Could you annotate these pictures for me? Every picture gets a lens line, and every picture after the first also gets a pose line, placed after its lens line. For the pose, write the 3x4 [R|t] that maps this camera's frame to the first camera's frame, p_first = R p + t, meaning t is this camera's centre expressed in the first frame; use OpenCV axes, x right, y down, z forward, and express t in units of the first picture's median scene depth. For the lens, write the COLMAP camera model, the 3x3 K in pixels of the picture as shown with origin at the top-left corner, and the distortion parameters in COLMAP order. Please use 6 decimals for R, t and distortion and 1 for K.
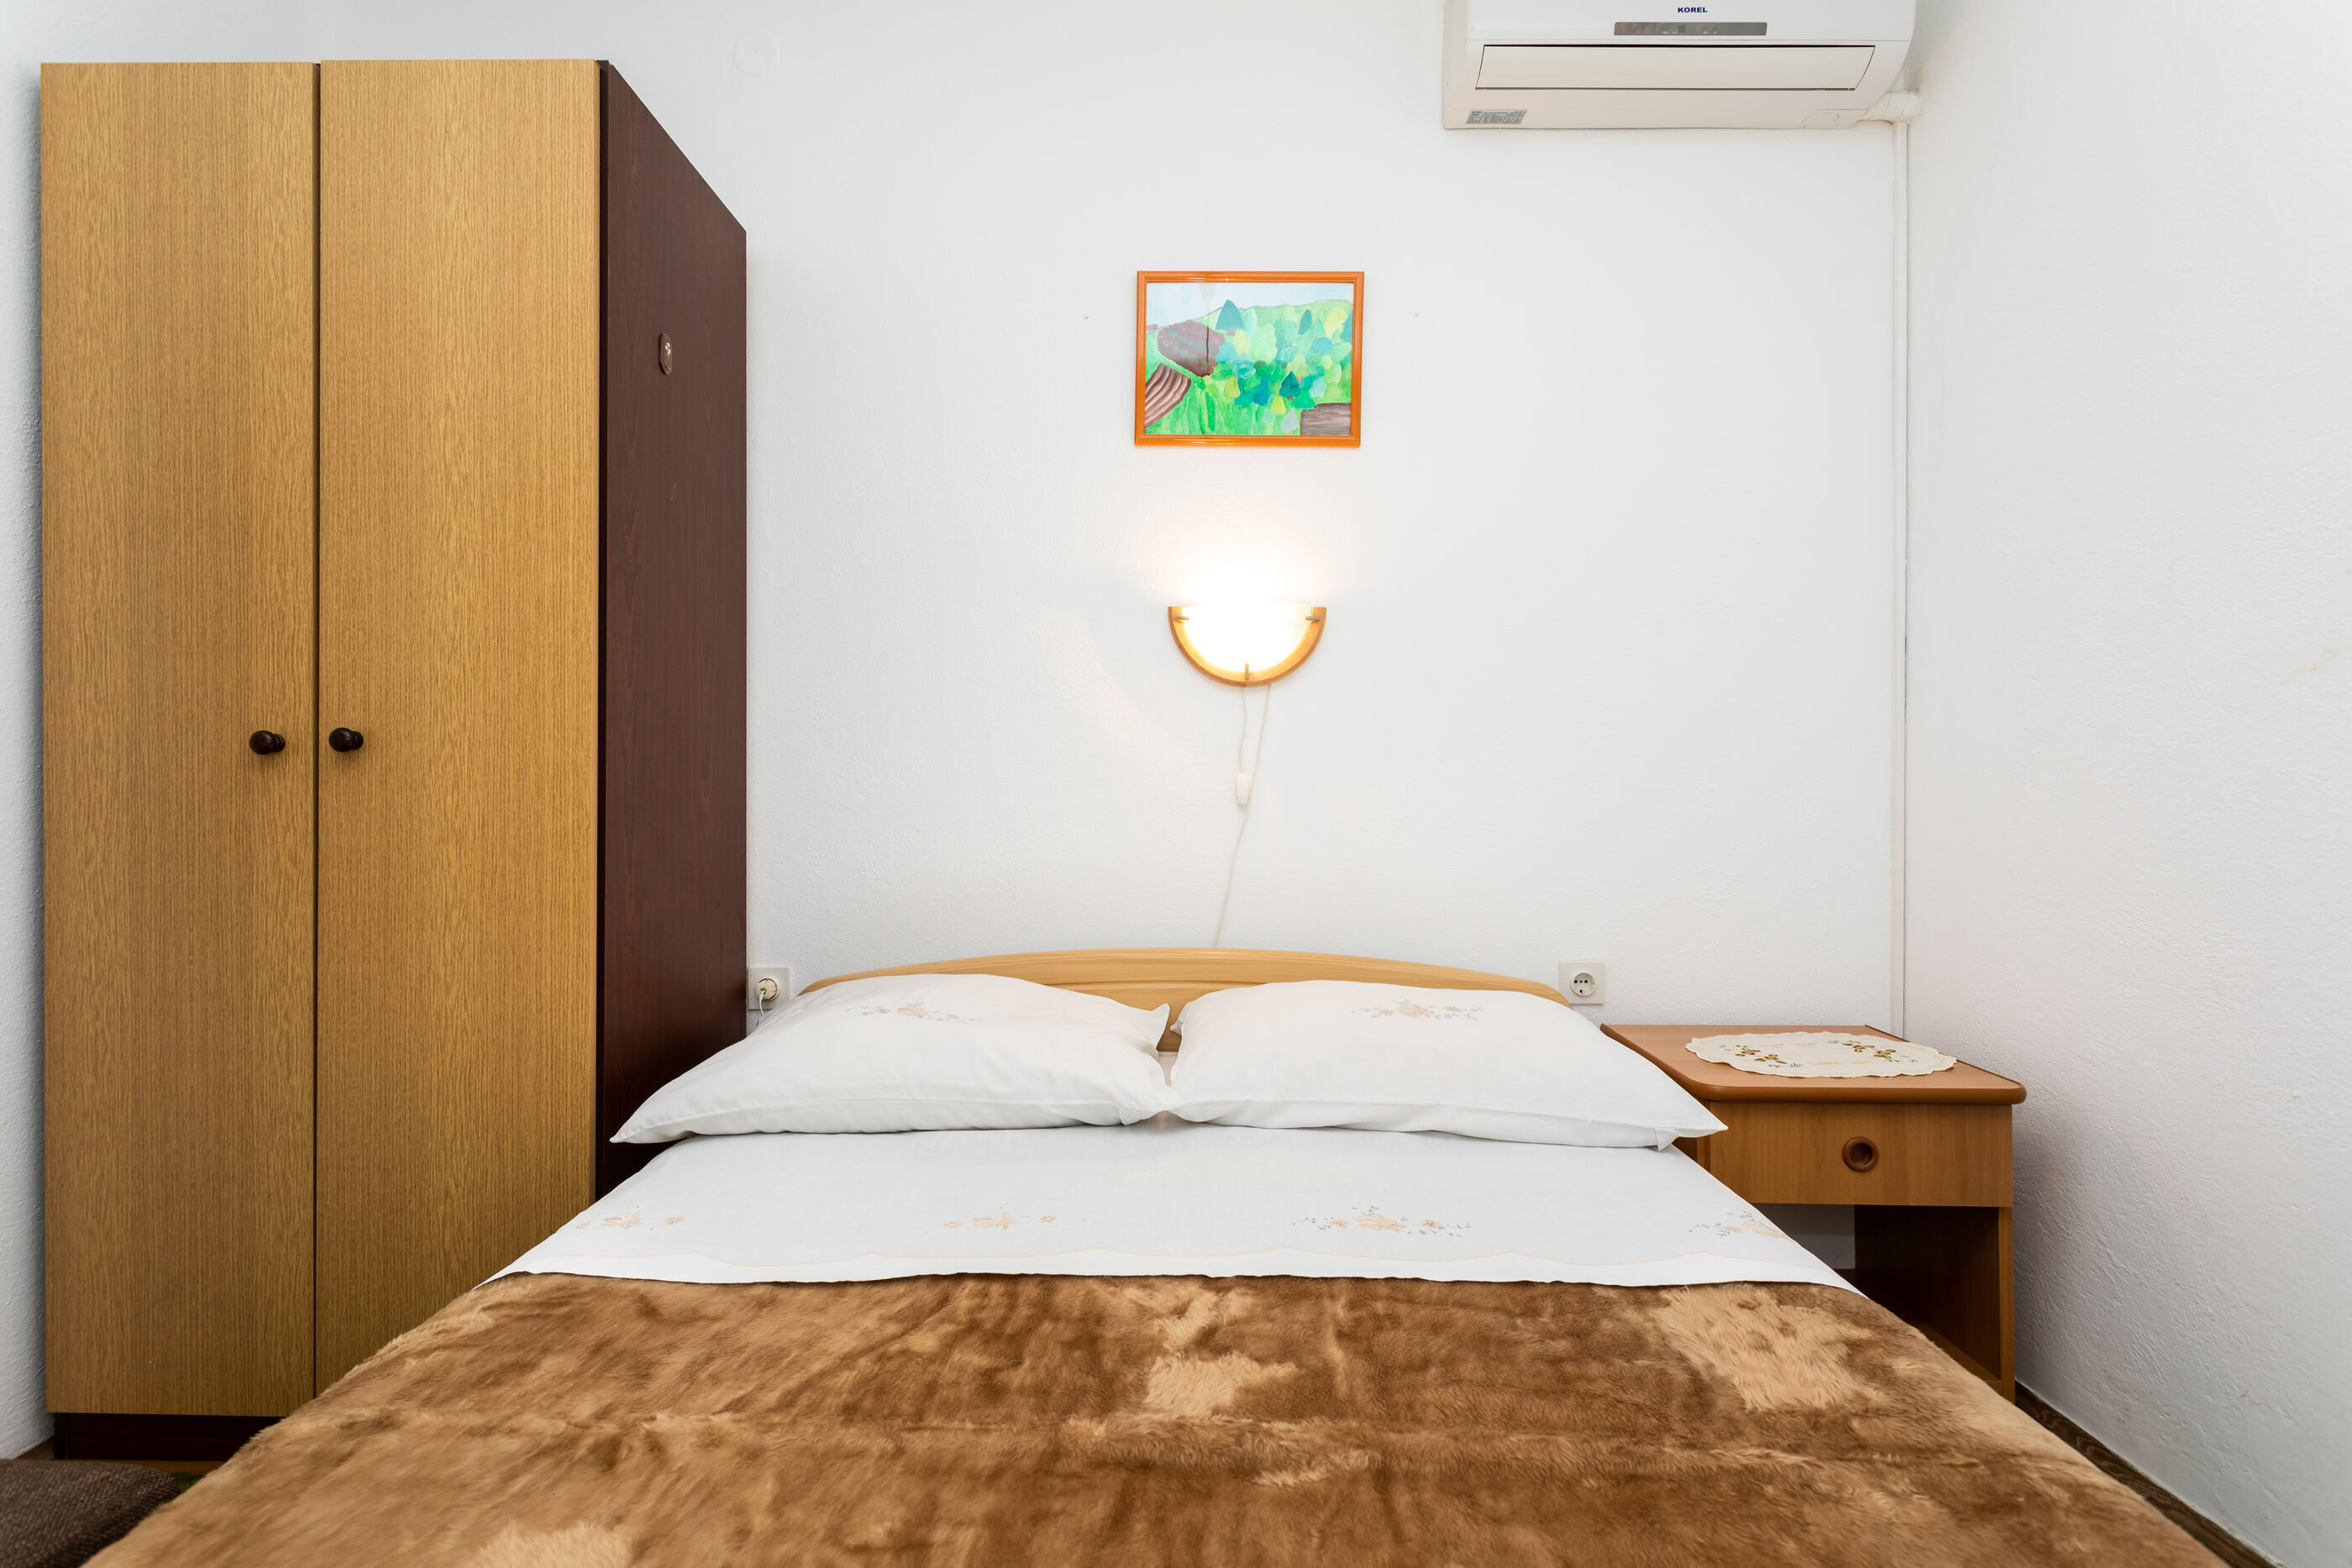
lens RADIAL K [[1097.8, 0, 1163.4], [0, 1097.8, 774.1], [0, 0, 1]] dist [0.000207, 0.001240]
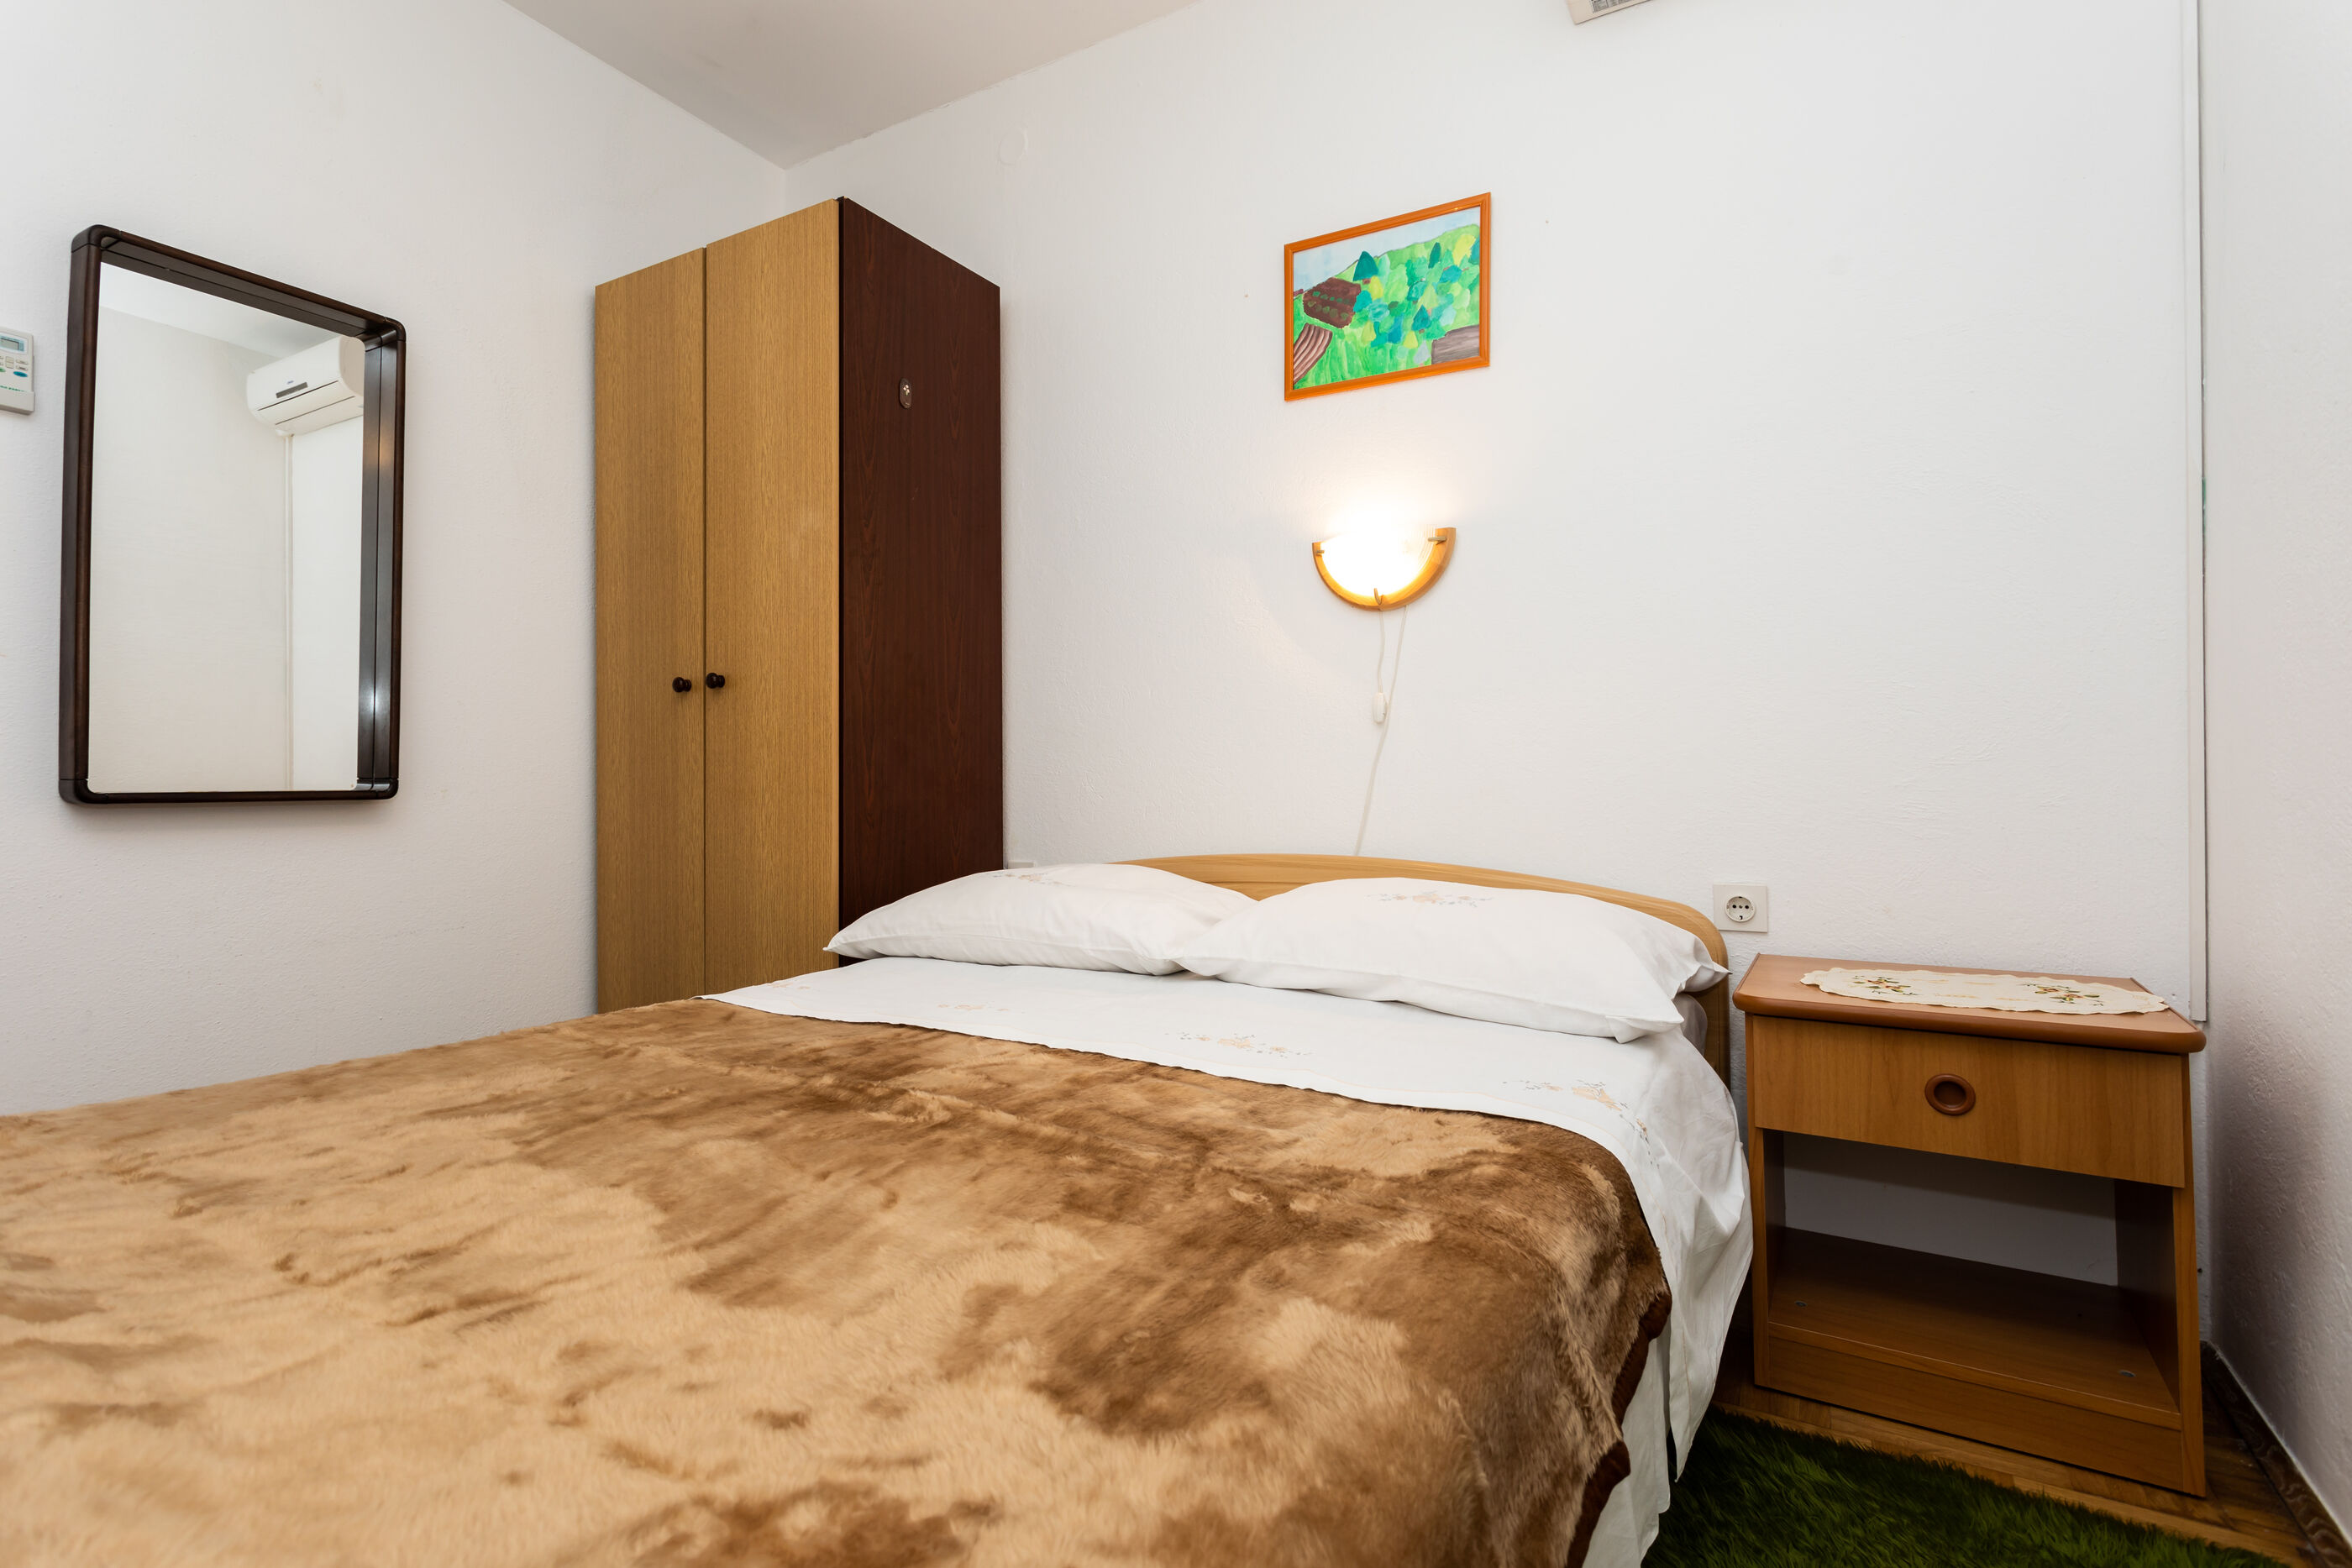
lens RADIAL K [[1097.8, 0, 1170.1], [0, 1097.8, 750.9], [0, 0, 1]] dist [0.000207, 0.001240]
pose [[0.874520, -0.014845, -0.484762, 0.545873], [0.007502, 0.999826, -0.017085, 0.096637], [0.484932, 0.011304, 0.874479, -0.030002]]
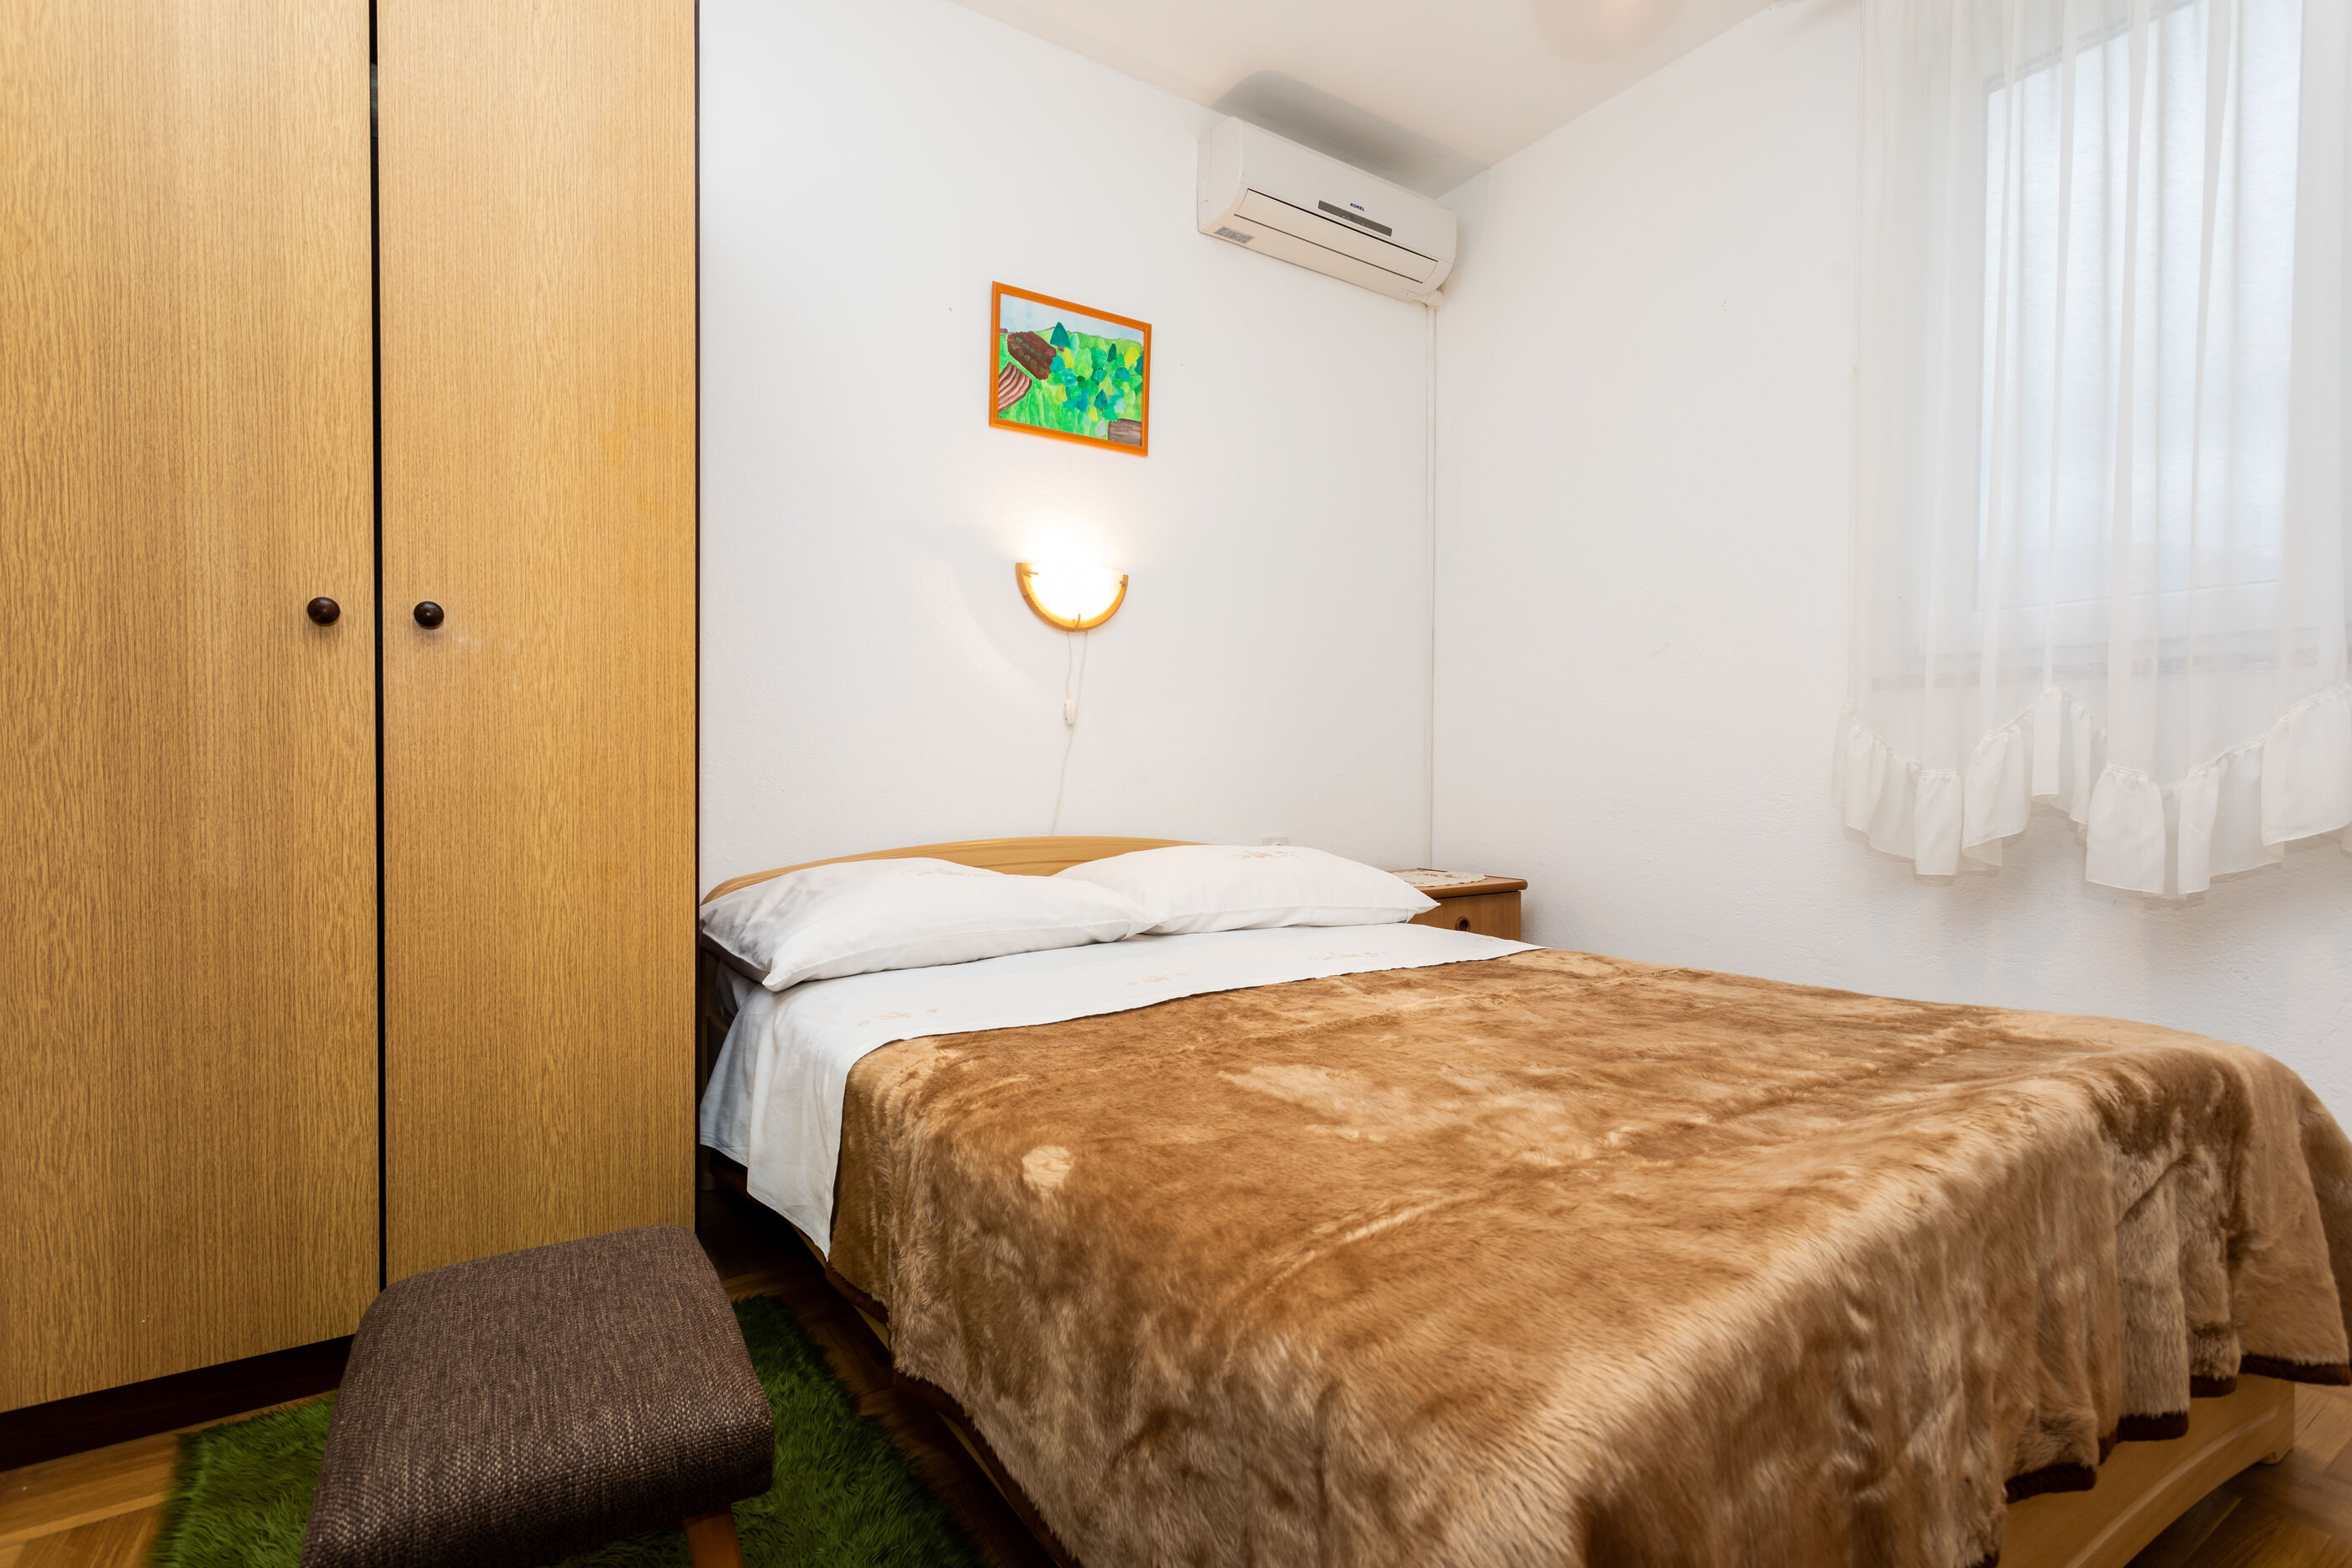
lens RADIAL K [[1097.8, 0, 1160.2], [0, 1097.8, 785.0], [0, 0, 1]] dist [0.000207, 0.001240]
pose [[0.826833, -0.009225, 0.562372, -0.748670], [-0.004125, 0.999739, 0.022465, 0.092444], [-0.562433, -0.020895, 0.826579, -0.153699]]
